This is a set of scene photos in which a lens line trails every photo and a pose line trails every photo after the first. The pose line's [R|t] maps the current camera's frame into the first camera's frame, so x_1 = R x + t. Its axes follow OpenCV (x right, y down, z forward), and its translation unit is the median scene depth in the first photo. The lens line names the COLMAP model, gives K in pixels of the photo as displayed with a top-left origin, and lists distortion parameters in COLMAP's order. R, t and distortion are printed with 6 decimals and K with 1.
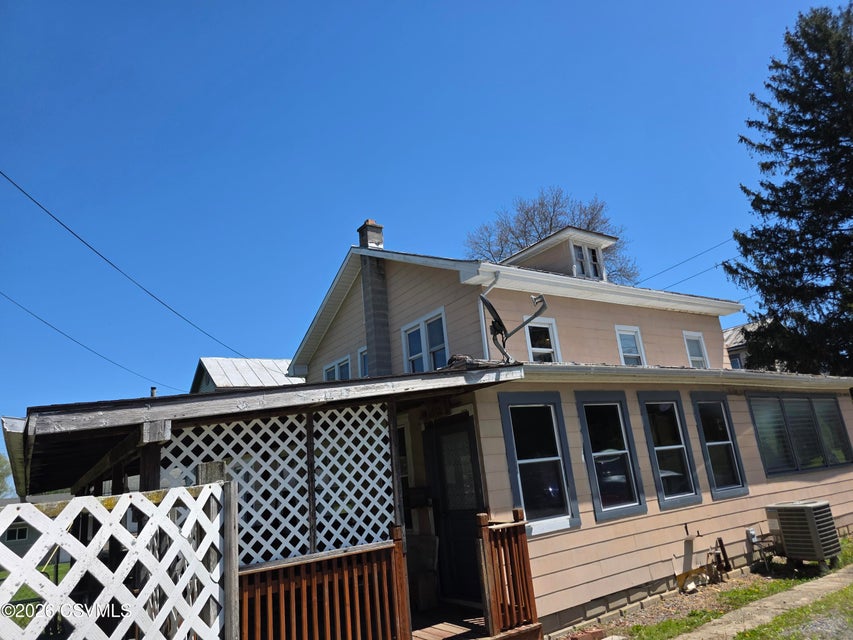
lens RADIAL K [[567.4, 0, 424.2], [0, 567.4, 322.7], [0, 0, 1]] dist [0.043594, -0.045966]
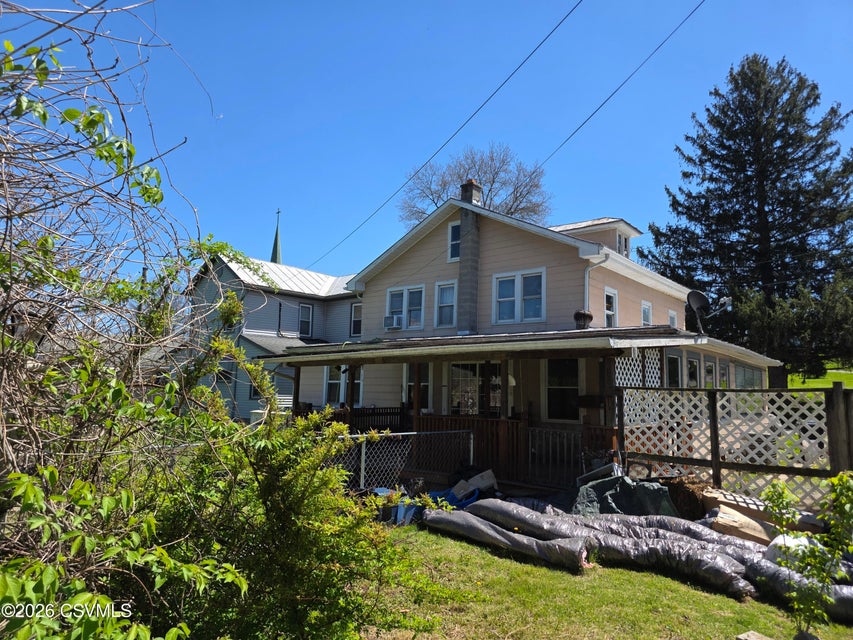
lens RADIAL K [[567.4, 0, 431.5], [0, 567.4, 320.6], [0, 0, 1]] dist [0.043594, -0.045966]
pose [[0.952944, 0.153173, 0.261602, -0.199029], [-0.185945, 0.976896, 0.105354, 0.000702], [-0.239420, -0.149040, 0.959409, -0.082457]]
